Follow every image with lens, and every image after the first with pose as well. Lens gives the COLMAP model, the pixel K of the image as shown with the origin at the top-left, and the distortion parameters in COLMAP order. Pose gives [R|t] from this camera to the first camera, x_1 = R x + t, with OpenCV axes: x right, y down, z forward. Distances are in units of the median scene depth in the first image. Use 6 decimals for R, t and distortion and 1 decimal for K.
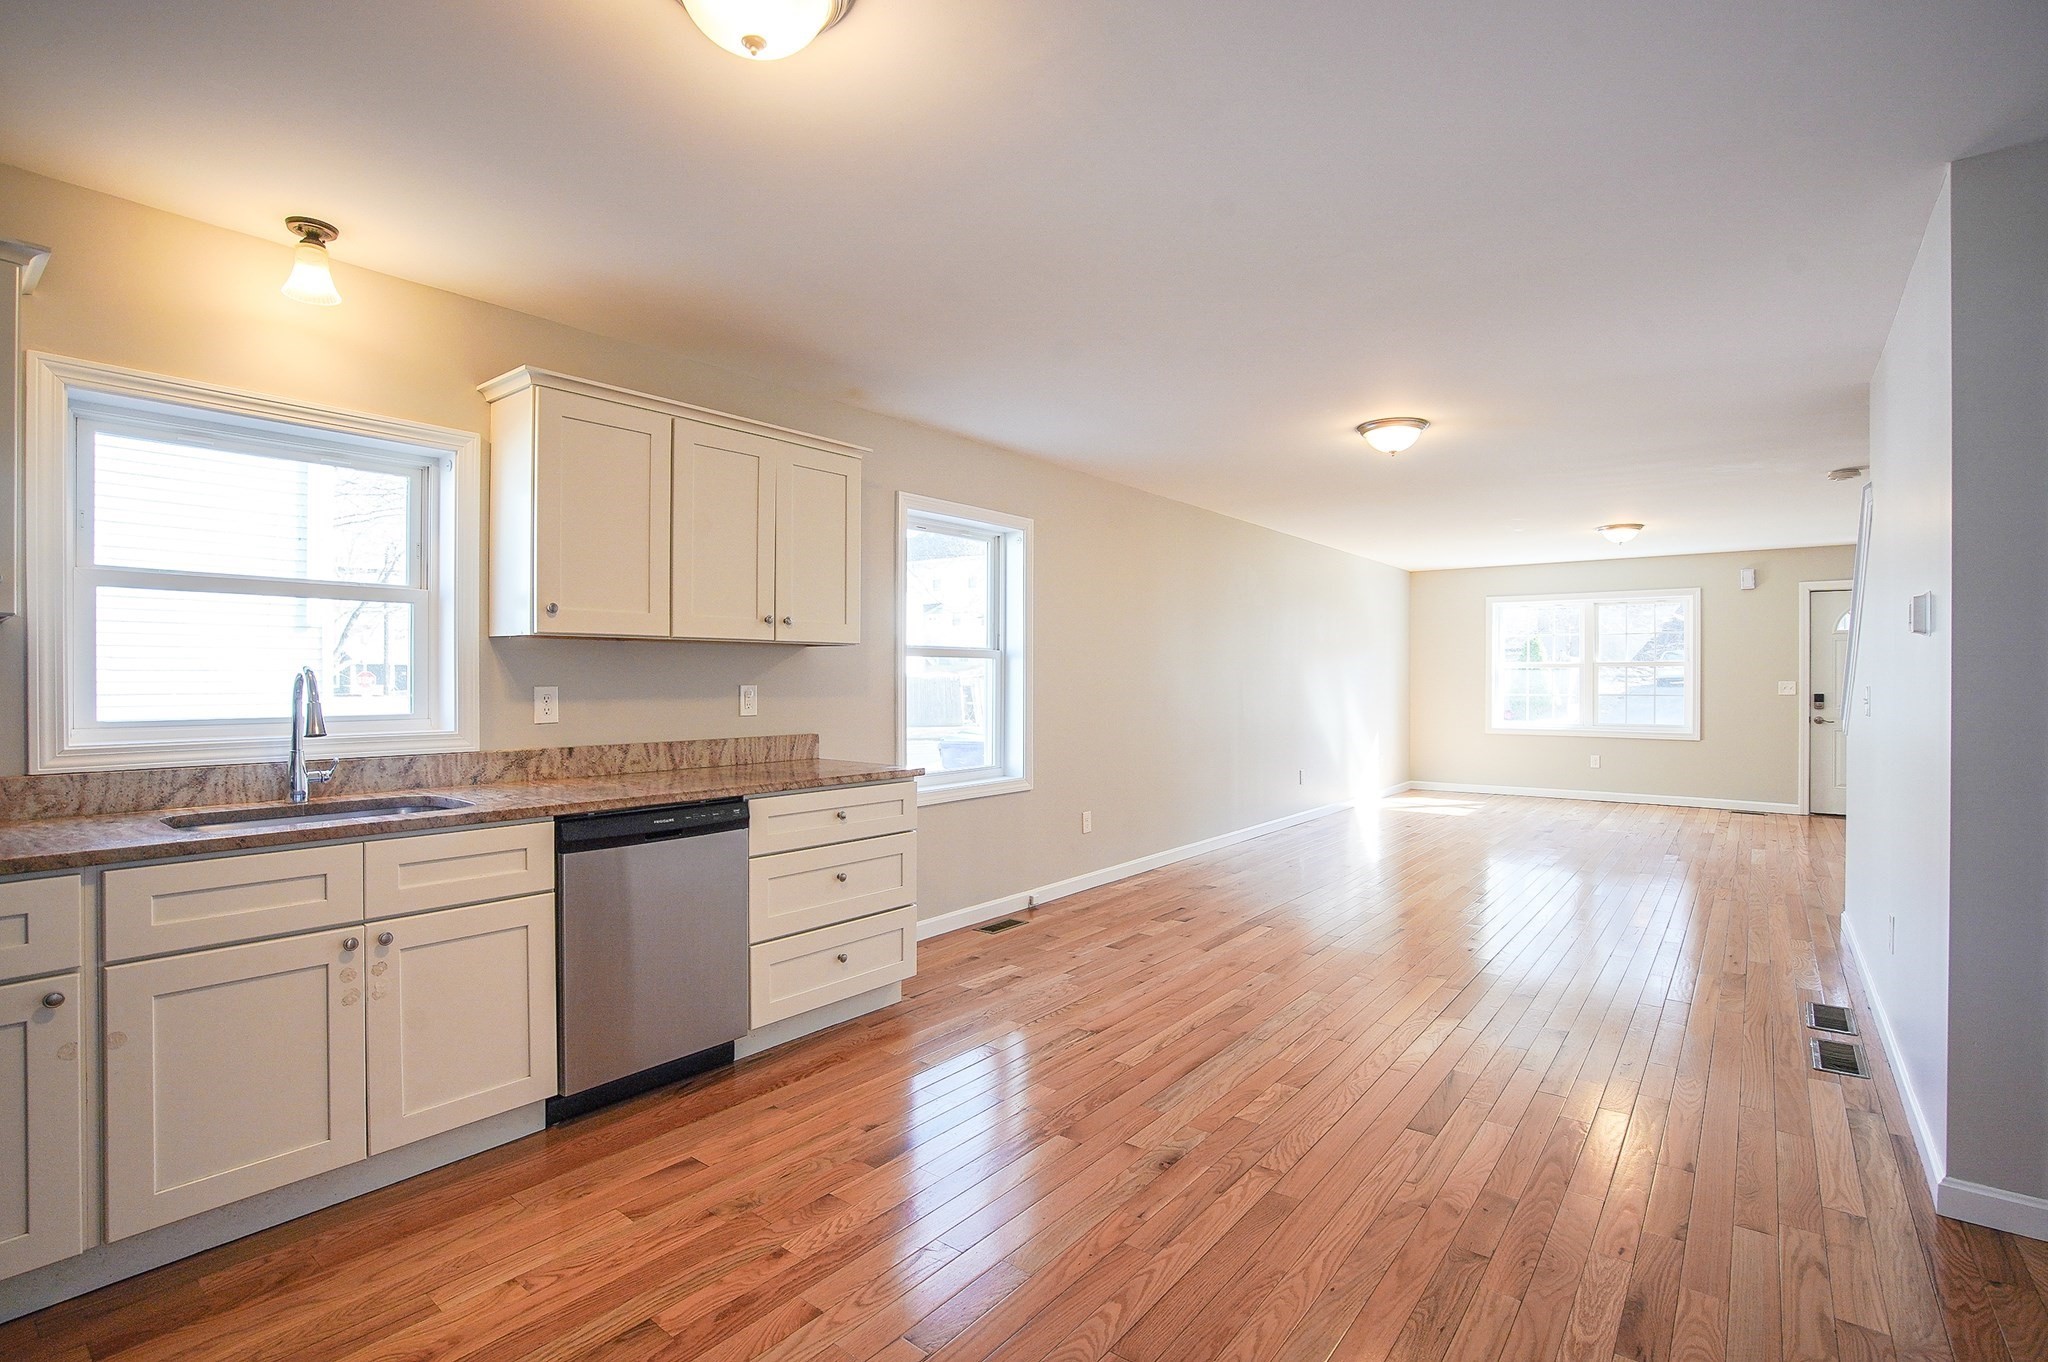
lens RADIAL K [[957.2, 0, 1012.6], [0, 957.2, 680.6], [0, 0, 1]] dist [-0.069186, 0.027940]
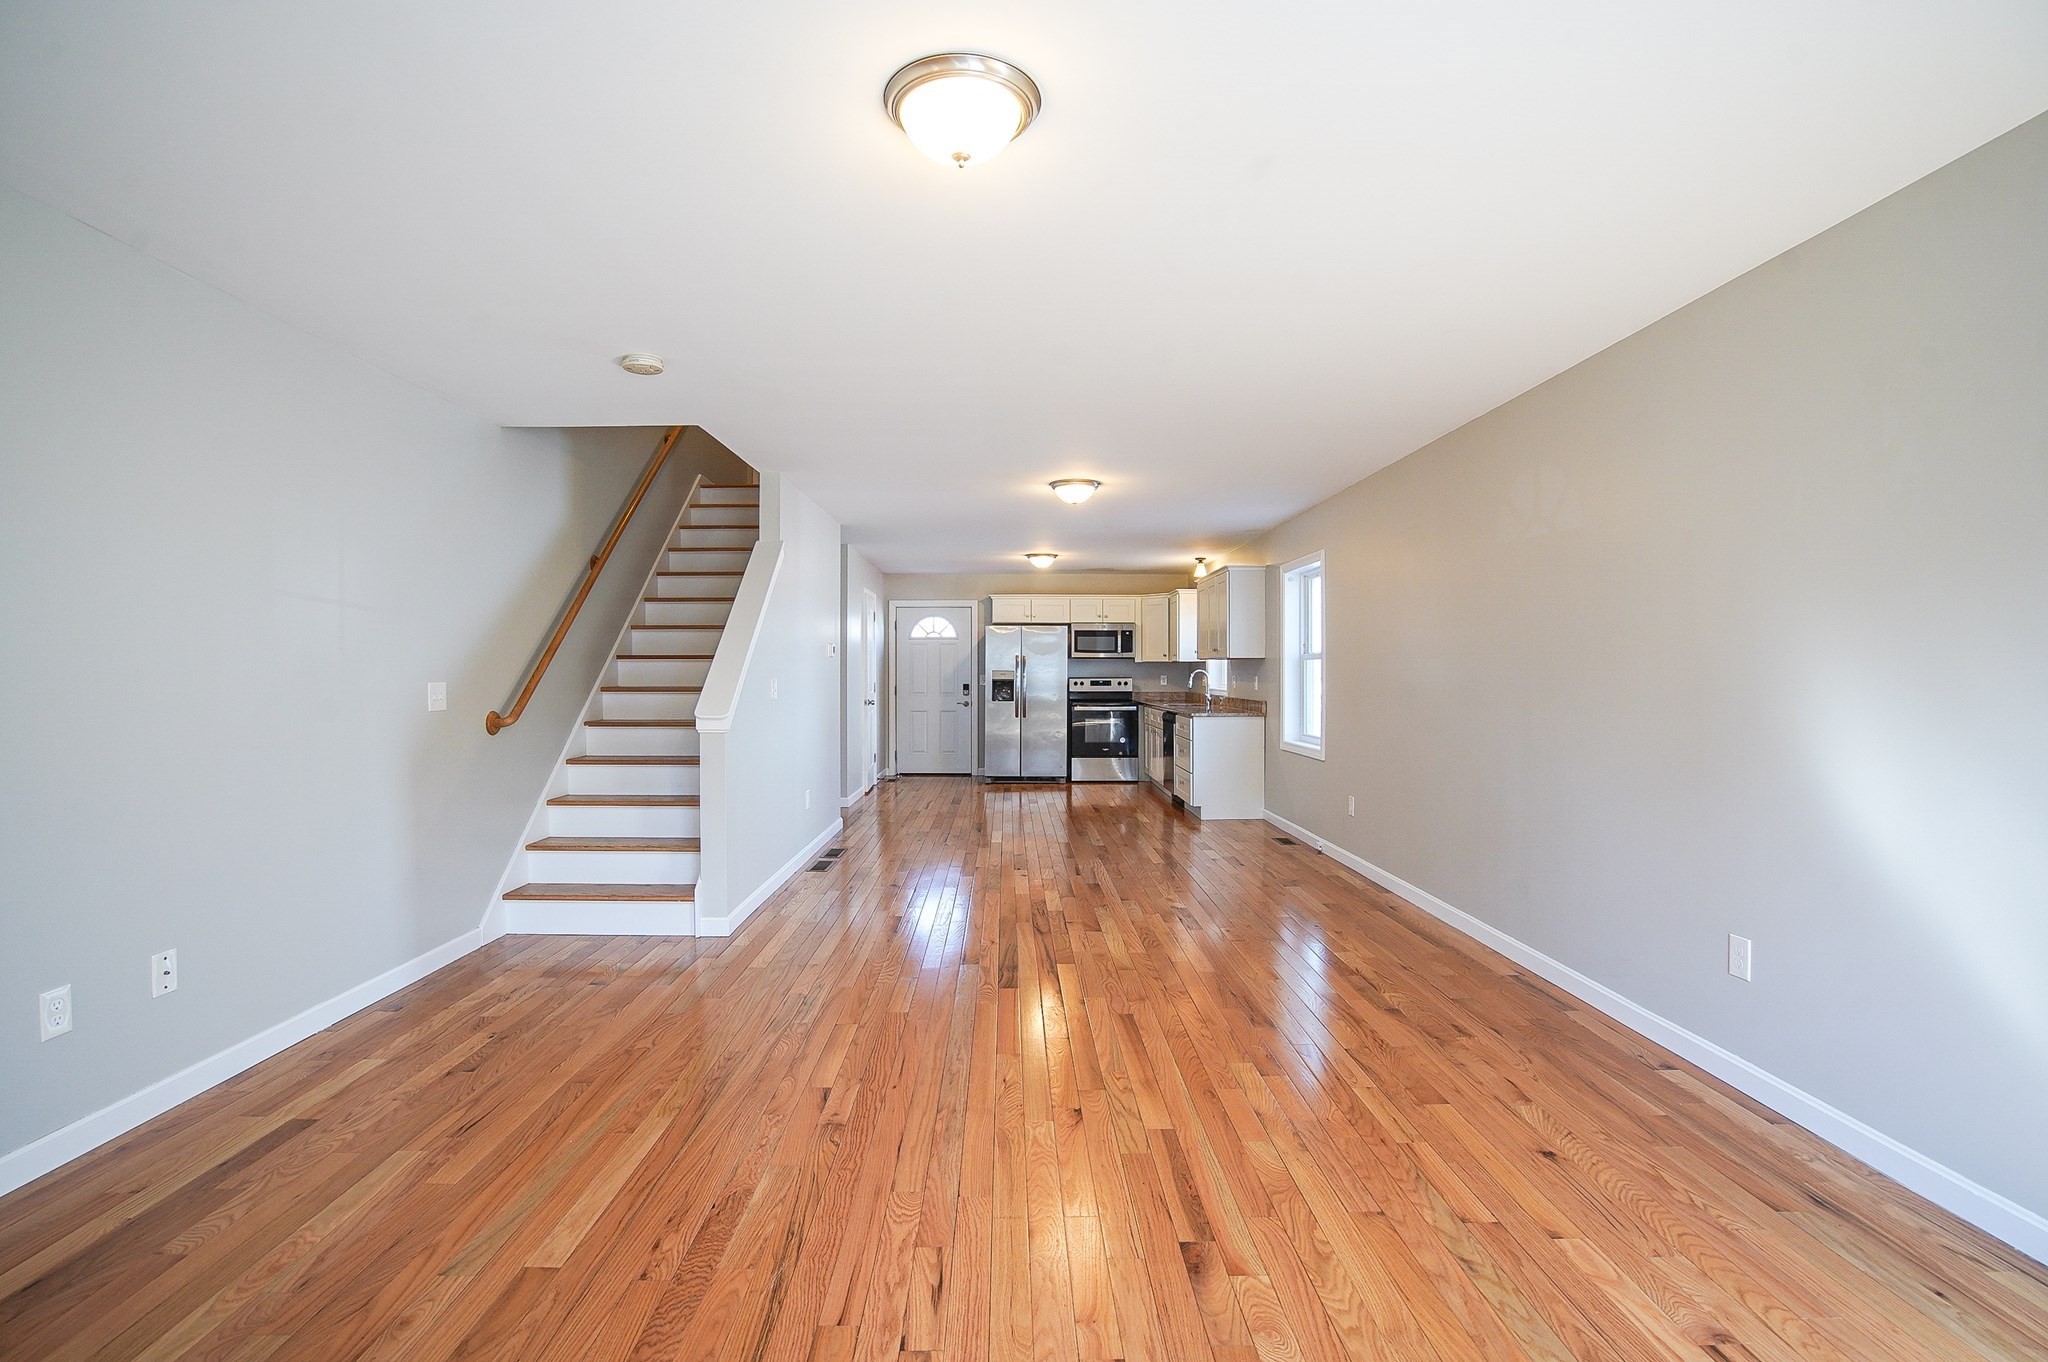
lens RADIAL K [[957.2, 0, 1012.6], [0, 957.2, 680.6], [0, 0, 1]] dist [-0.069186, 0.027940]
pose [[-0.773987, 0.004016, -0.633188, 1.621643], [-0.003424, 0.999939, 0.010527, -0.006947], [0.633192, 0.010316, -0.773926, 2.424254]]
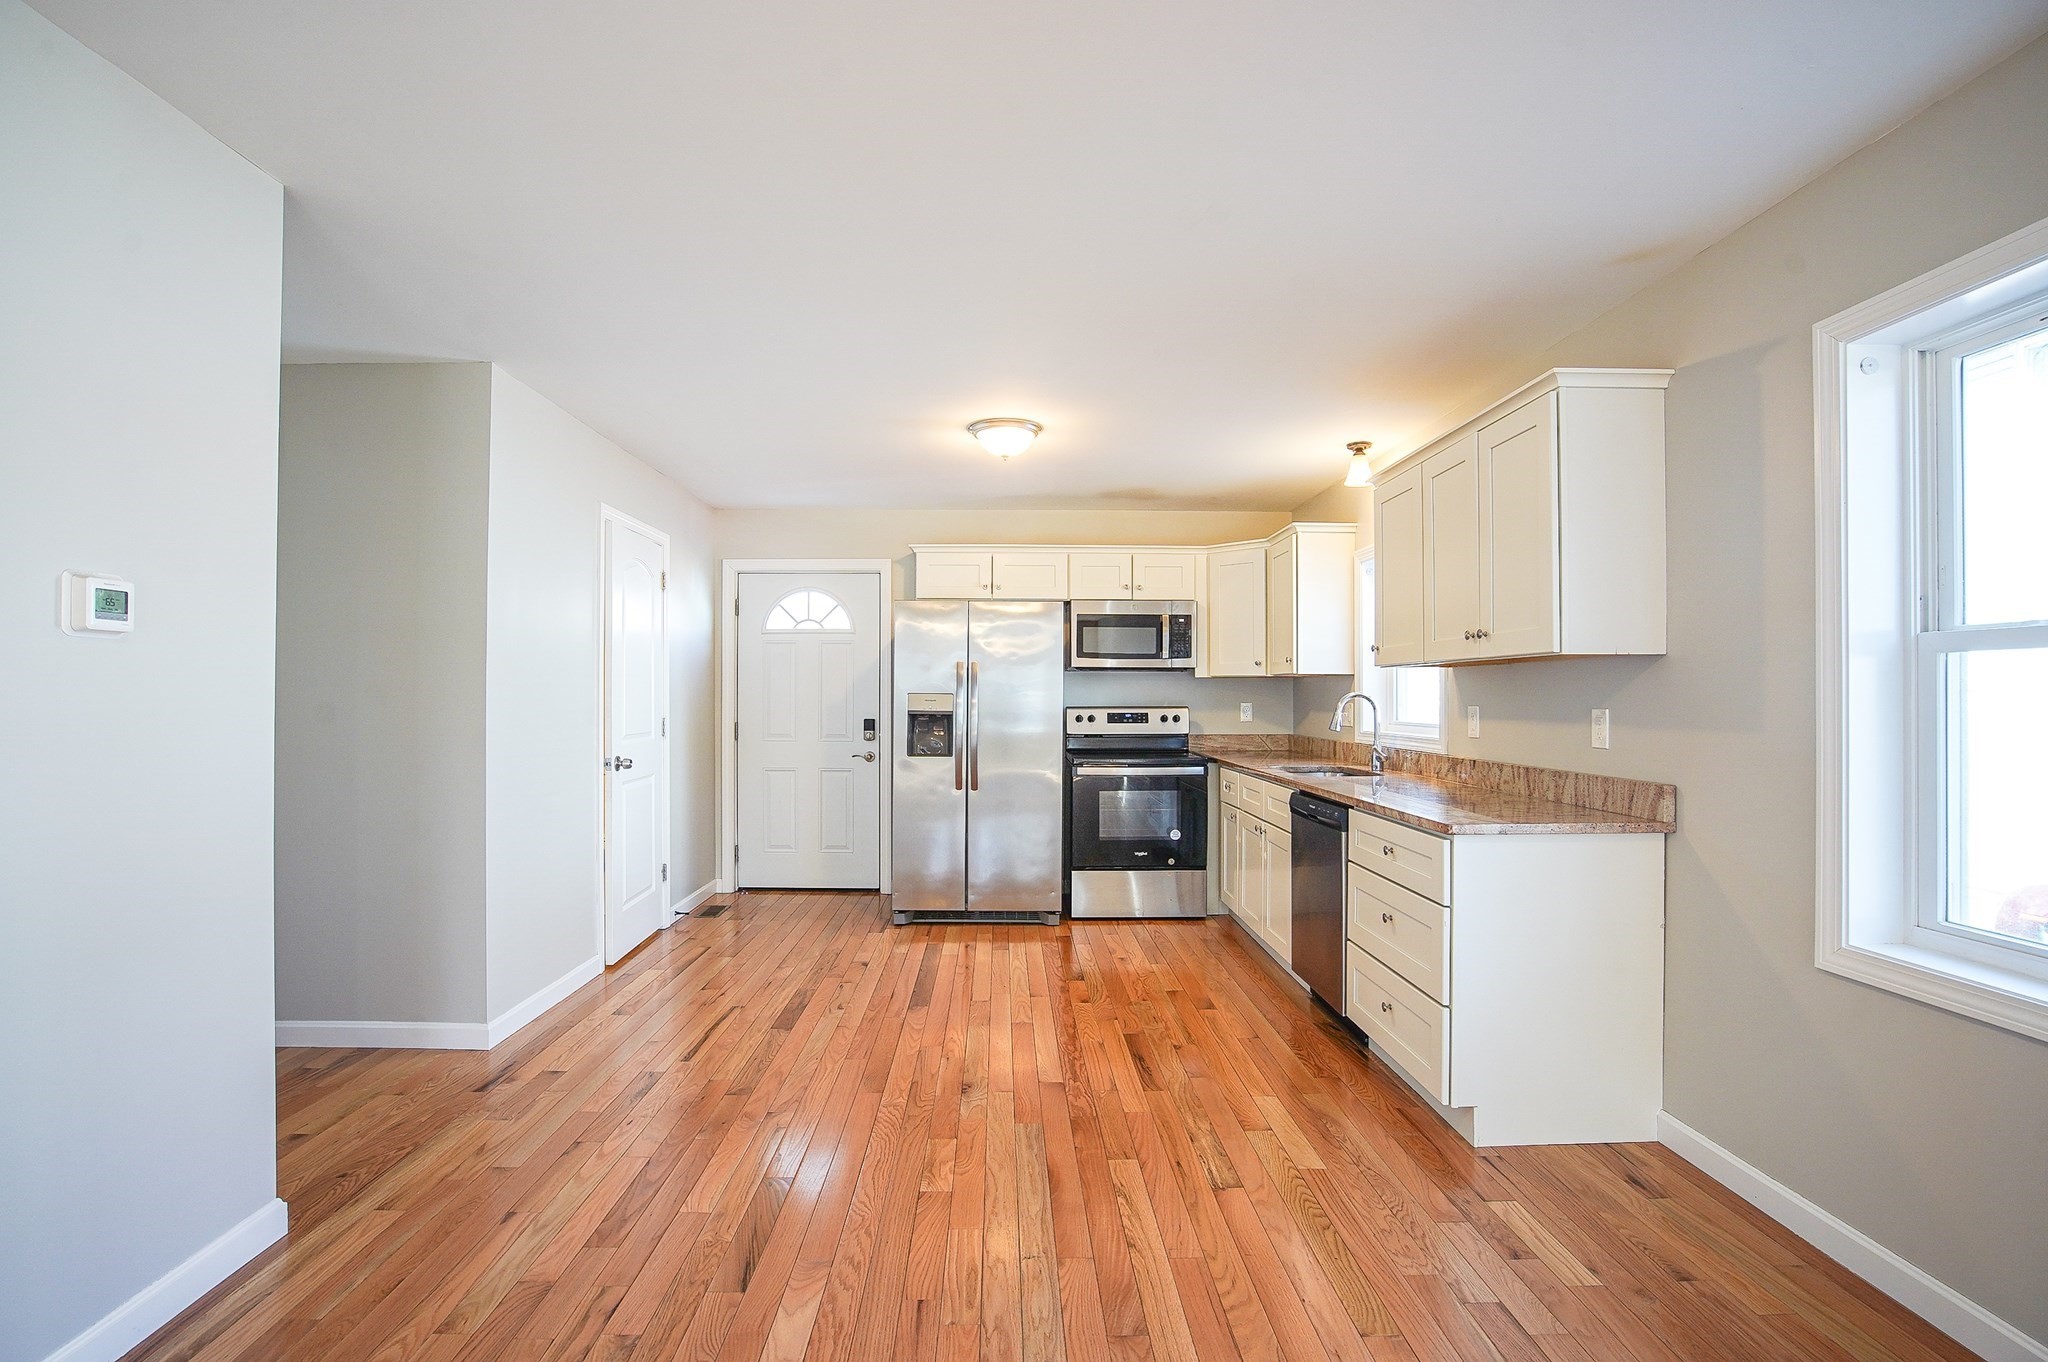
lens RADIAL K [[957.2, 0, 1012.6], [0, 957.2, 680.6], [0, 0, 1]] dist [-0.069186, 0.027940]
pose [[-0.770549, -0.012894, -0.637250, 0.603413], [-0.005087, 0.999888, -0.014081, -0.005723], [0.637360, -0.007608, -0.770528, 1.313597]]
